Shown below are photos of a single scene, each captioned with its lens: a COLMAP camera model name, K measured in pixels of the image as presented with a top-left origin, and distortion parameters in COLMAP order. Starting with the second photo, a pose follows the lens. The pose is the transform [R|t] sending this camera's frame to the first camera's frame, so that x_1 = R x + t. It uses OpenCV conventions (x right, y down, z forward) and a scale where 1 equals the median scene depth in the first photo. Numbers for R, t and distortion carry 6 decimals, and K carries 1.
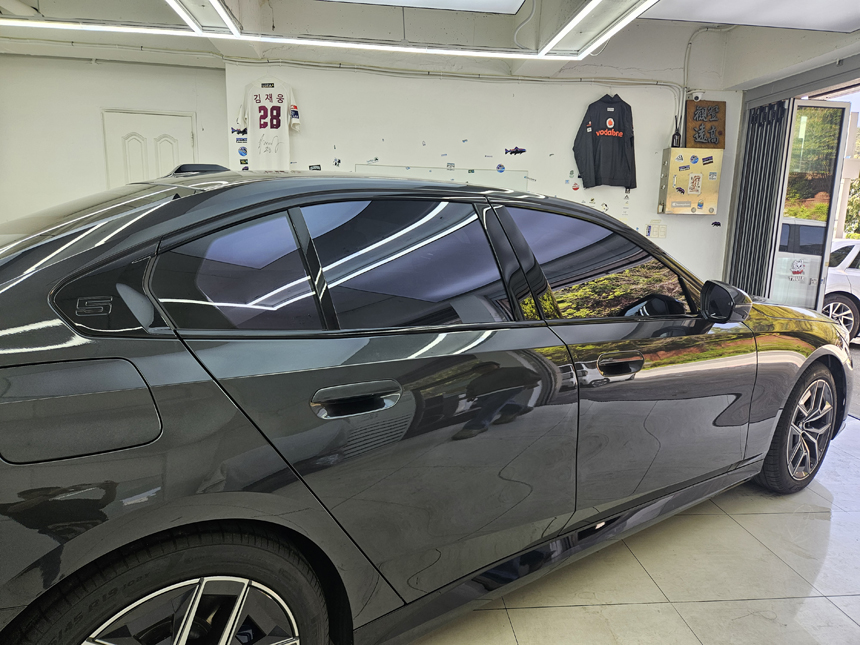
lens RADIAL K [[572.5, 0, 427.4], [0, 572.5, 322.7], [0, 0, 1]] dist [0.069649, -0.058010]
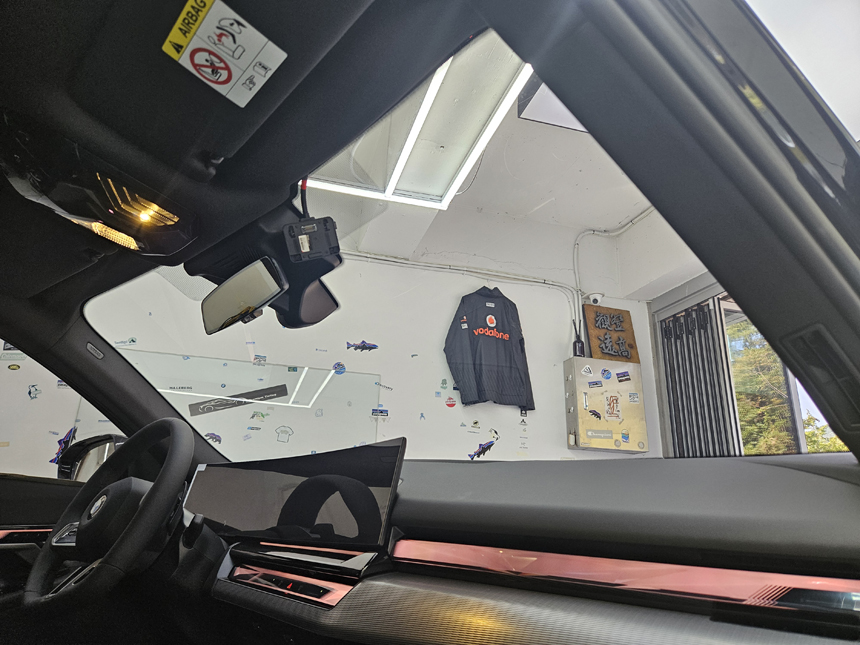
lens RADIAL K [[572.5, 0, 423.6], [0, 572.5, 318.3], [0, 0, 1]] dist [0.069649, -0.058010]
pose [[0.985142, 0.066108, 0.158509, 0.114632], [0.017684, 0.878996, -0.476502, -0.000989], [-0.170829, 0.472225, 0.864766, 0.382276]]
